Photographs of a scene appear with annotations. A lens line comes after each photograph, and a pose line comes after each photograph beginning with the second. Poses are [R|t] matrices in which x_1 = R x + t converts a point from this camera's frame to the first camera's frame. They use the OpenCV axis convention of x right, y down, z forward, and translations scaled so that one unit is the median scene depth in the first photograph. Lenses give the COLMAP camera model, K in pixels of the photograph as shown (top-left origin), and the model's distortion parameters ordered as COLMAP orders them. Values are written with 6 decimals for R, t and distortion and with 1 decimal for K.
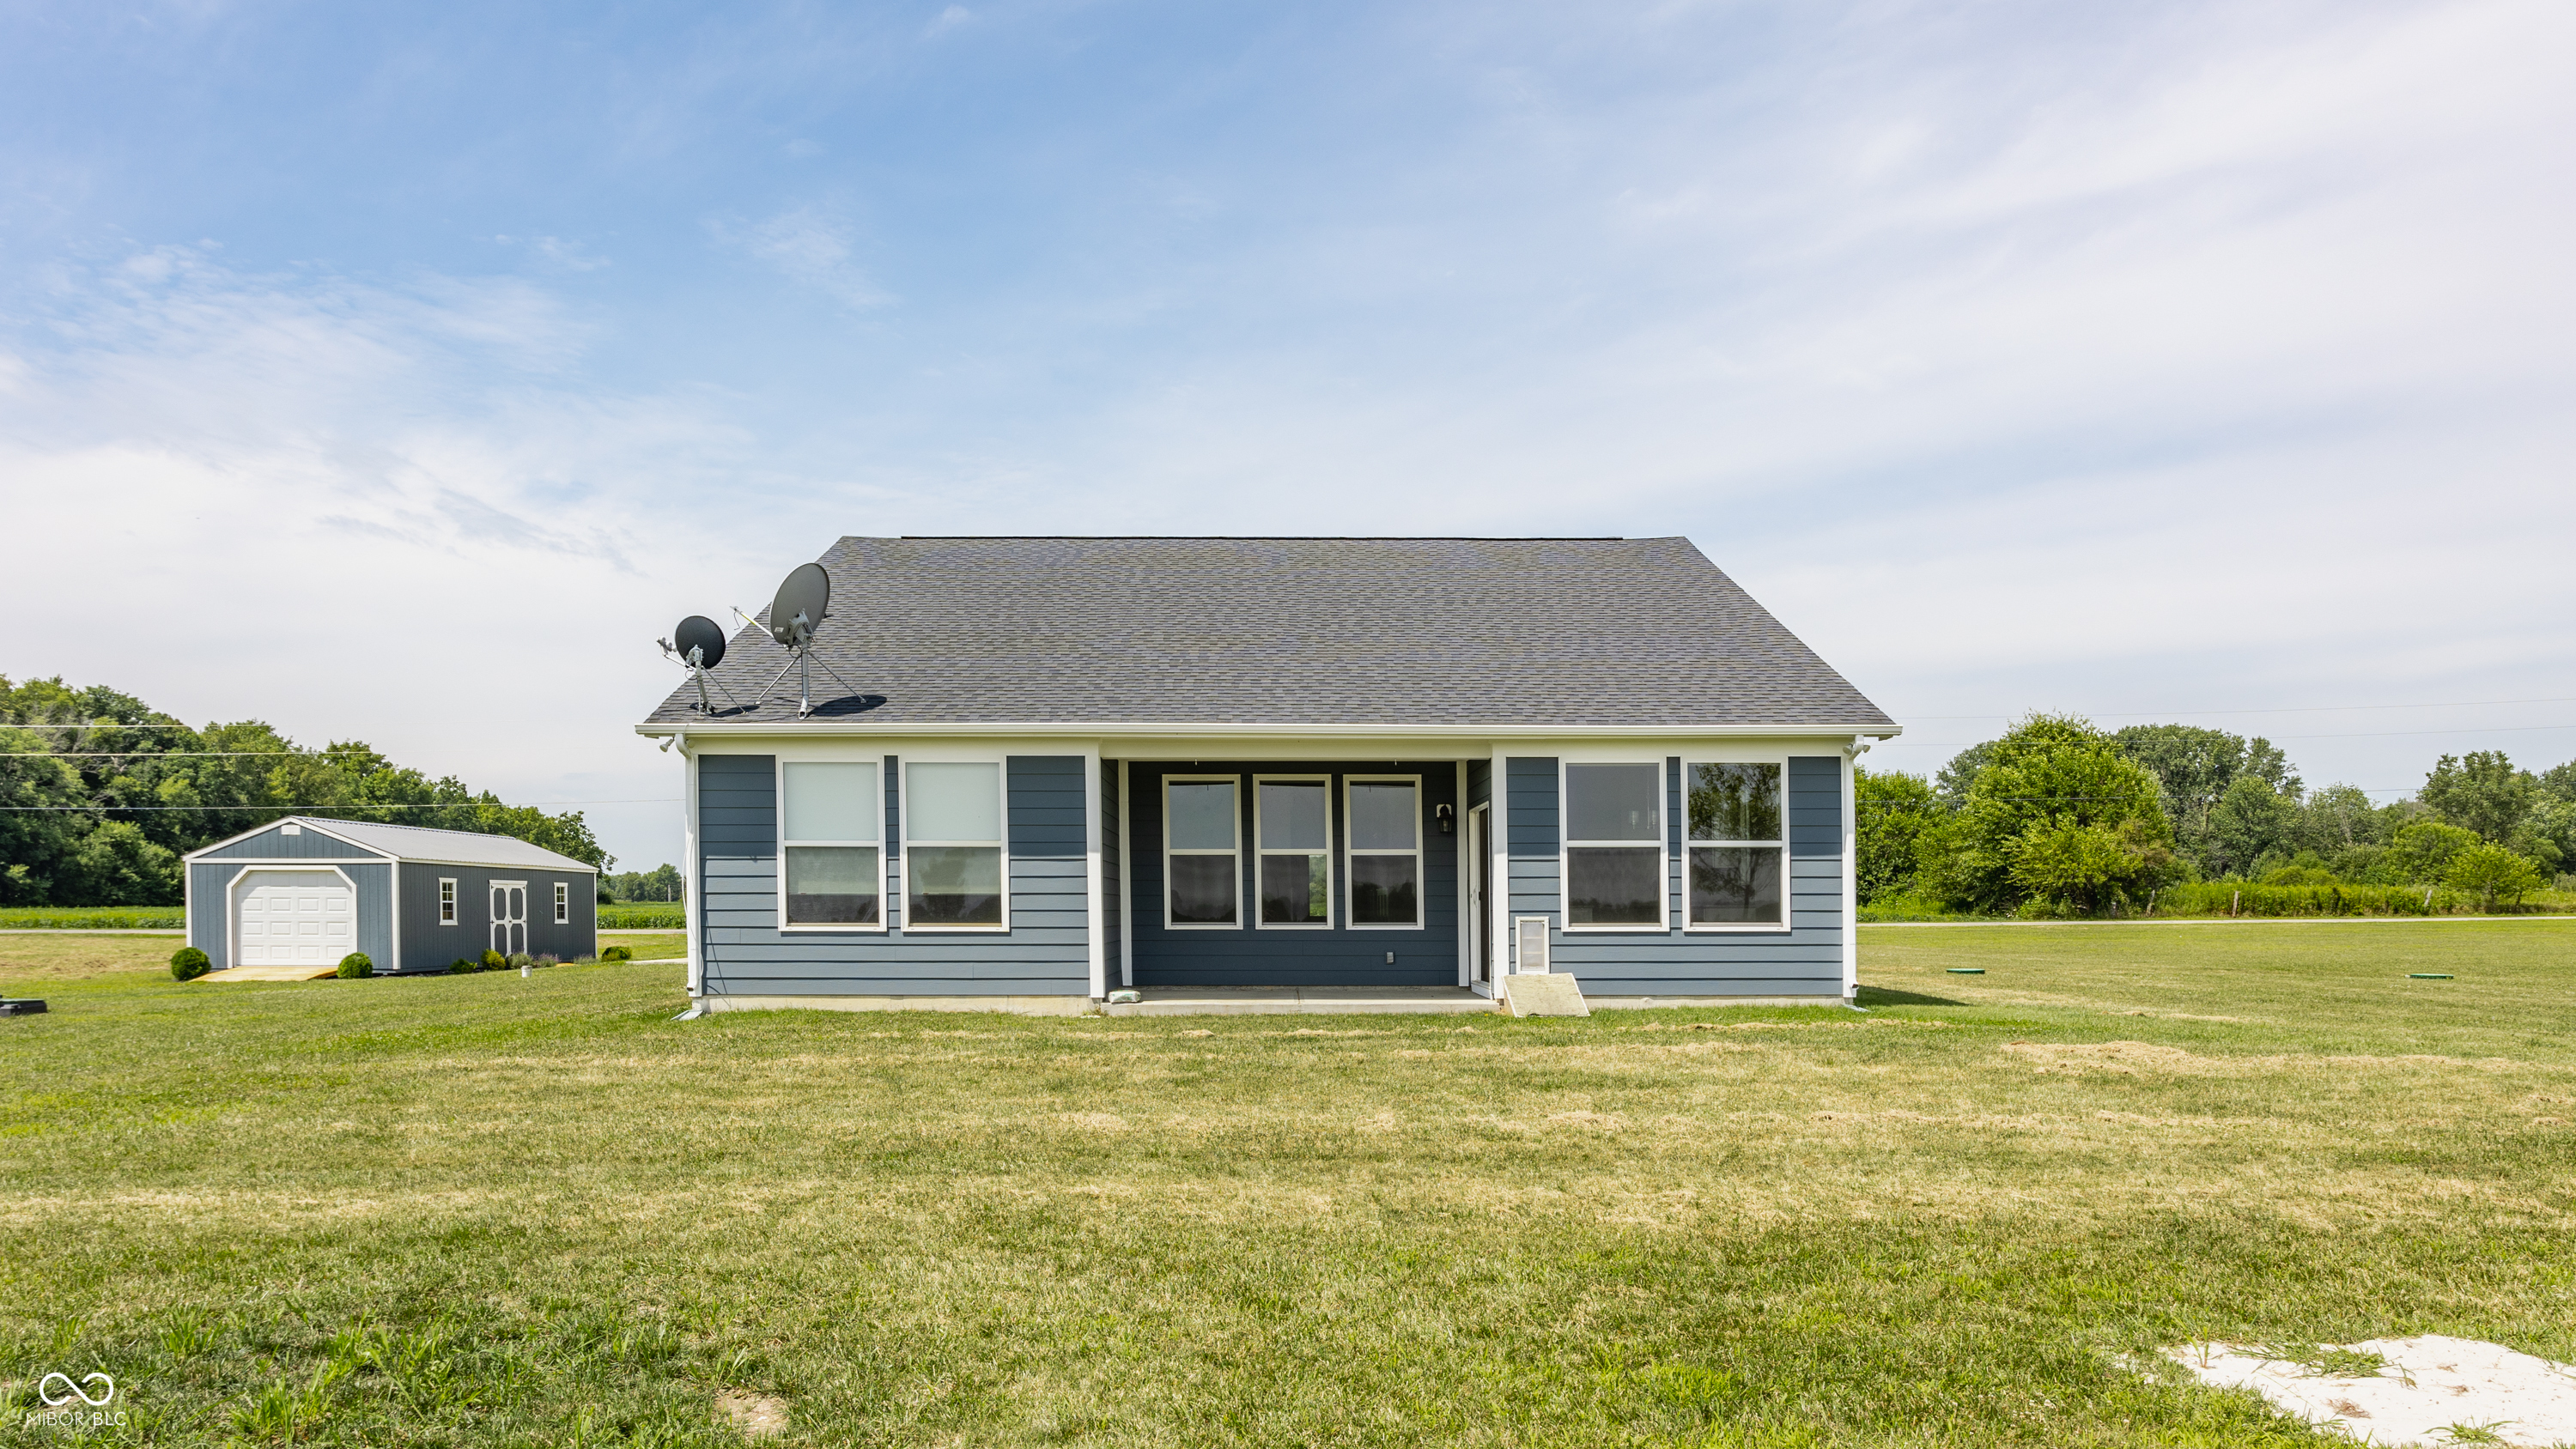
lens RADIAL K [[1846.4, 0, 1289.1], [0, 1846.4, 861.2], [0, 0, 1]] dist [-0.020415, 0.000060]
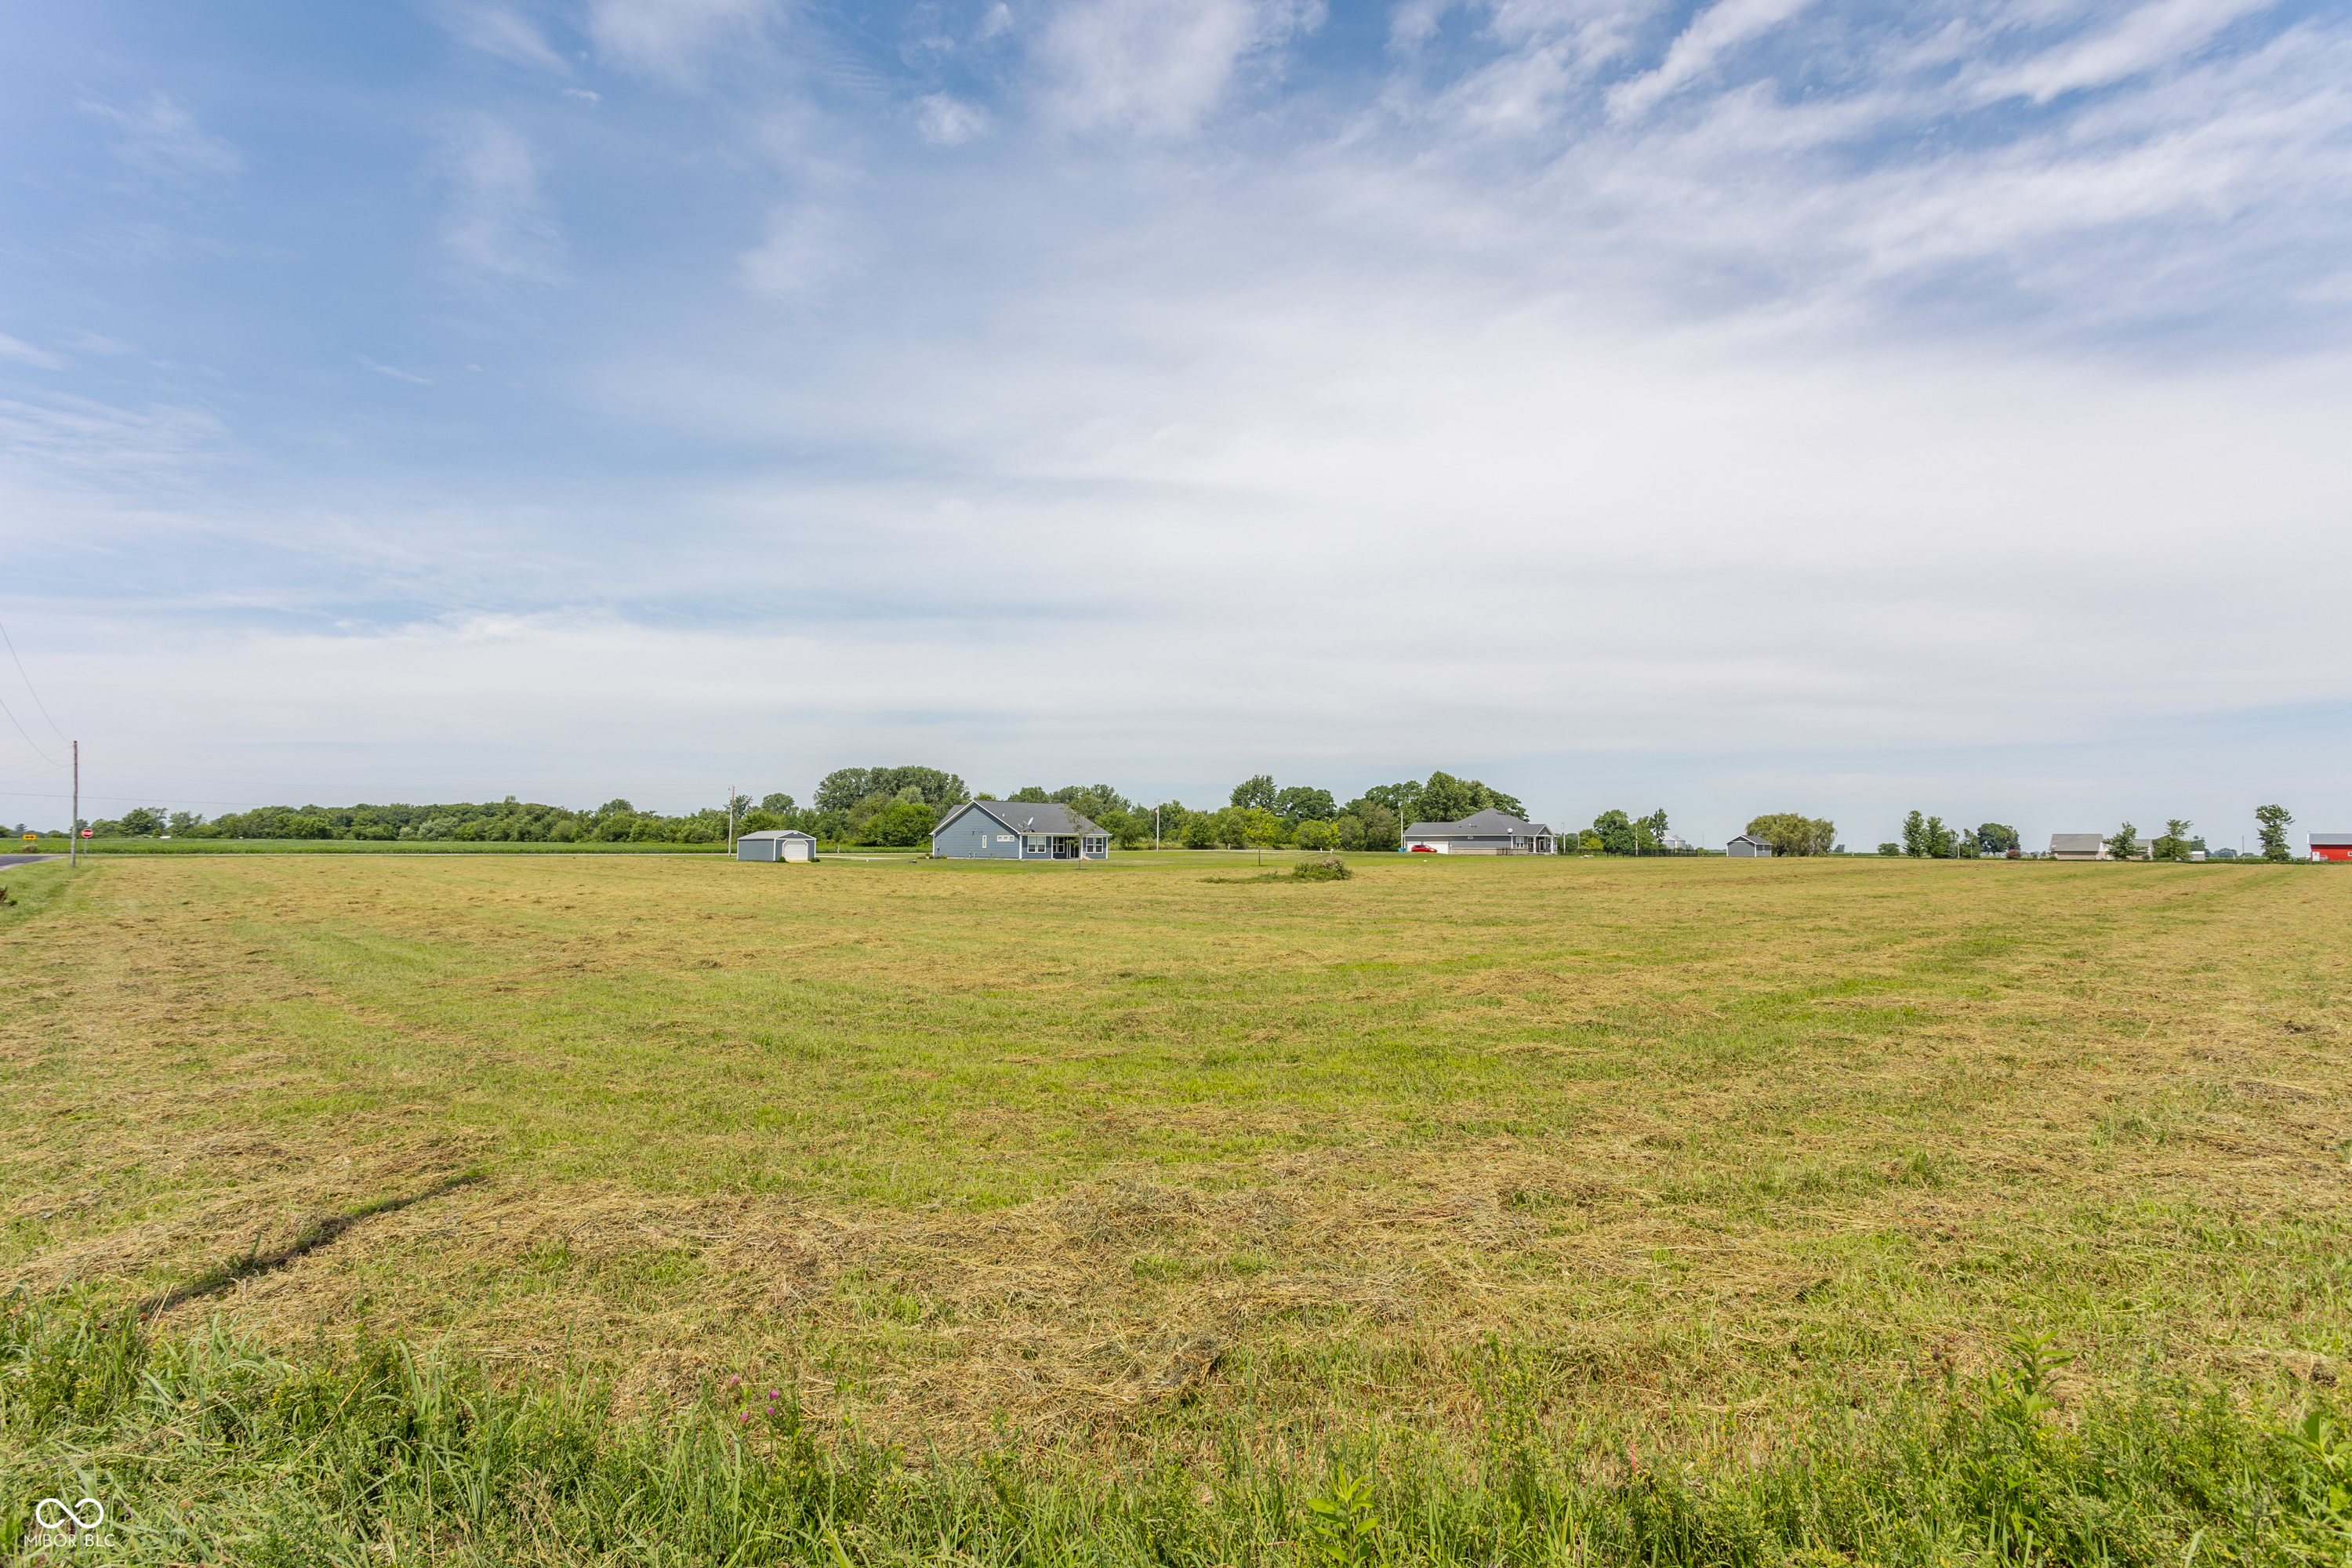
lens RADIAL K [[1123.2, 0, 1176.0], [0, 1123.2, 784.0], [0, 0, 1]] dist [0.010129, -0.000295]
pose [[0.737084, 0.044872, 0.674310, -3.935585], [-0.025566, 0.998930, -0.038527, -0.124505], [-0.675318, 0.011158, 0.737443, -4.230341]]
